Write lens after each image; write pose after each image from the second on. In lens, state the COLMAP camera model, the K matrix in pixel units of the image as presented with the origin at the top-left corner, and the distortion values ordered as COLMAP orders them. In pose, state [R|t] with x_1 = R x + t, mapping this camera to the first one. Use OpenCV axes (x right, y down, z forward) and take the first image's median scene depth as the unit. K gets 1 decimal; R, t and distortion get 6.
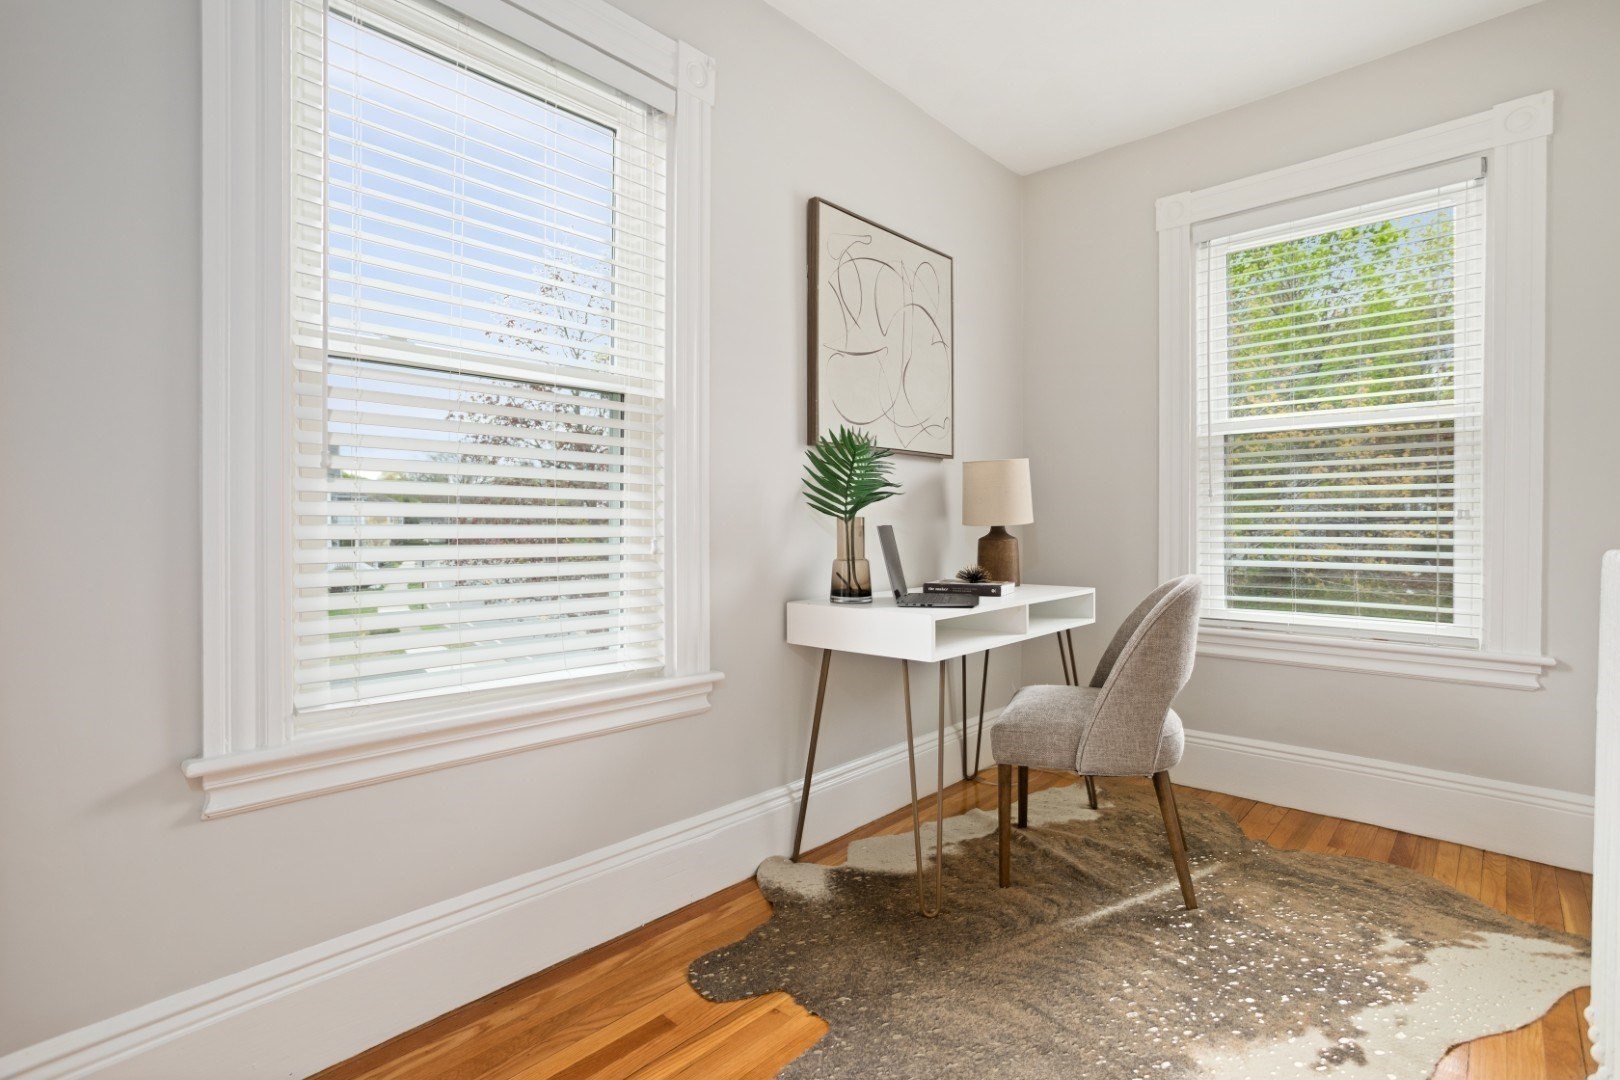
lens RADIAL K [[781.9, 0, 821.1], [0, 781.9, 515.3], [0, 0, 1]] dist [-0.053683, 0.029186]
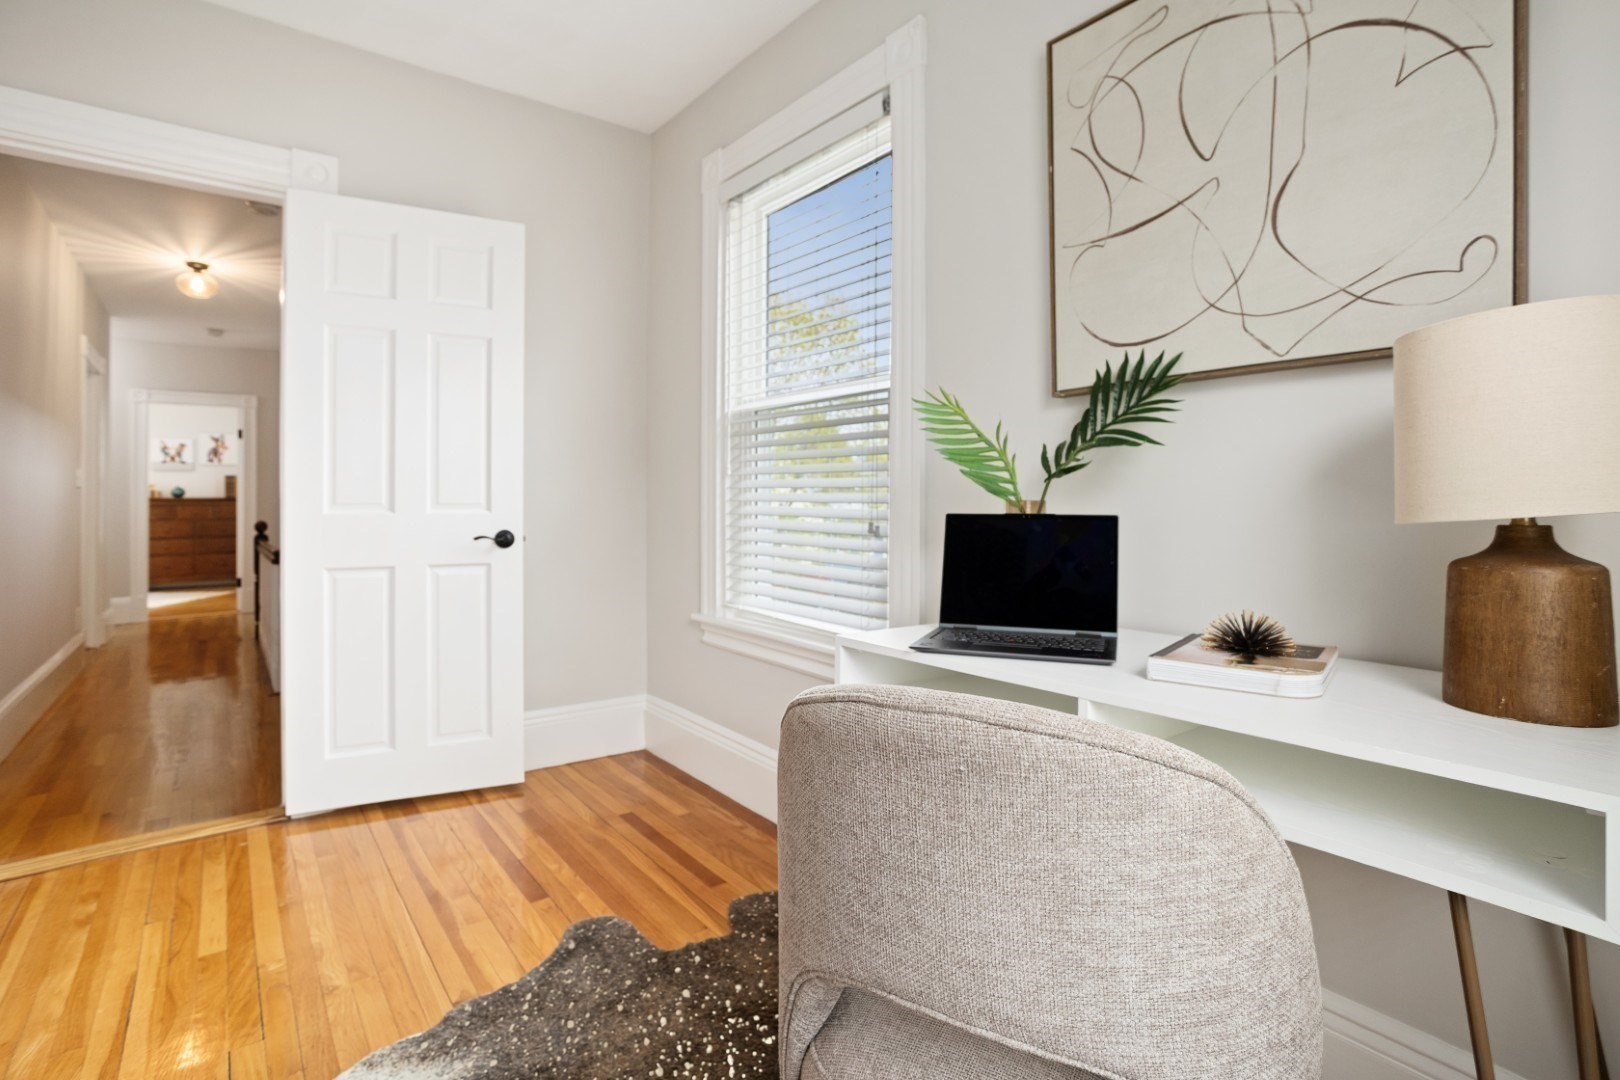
lens RADIAL K [[781.9, 0, 821.1], [0, 781.9, 515.3], [0, 0, 1]] dist [-0.053683, 0.029186]
pose [[-0.177665, -0.000634, -0.984091, 1.024113], [-0.013619, 0.999906, 0.001814, 0.022458], [0.983997, 0.013724, -0.177657, 1.340037]]
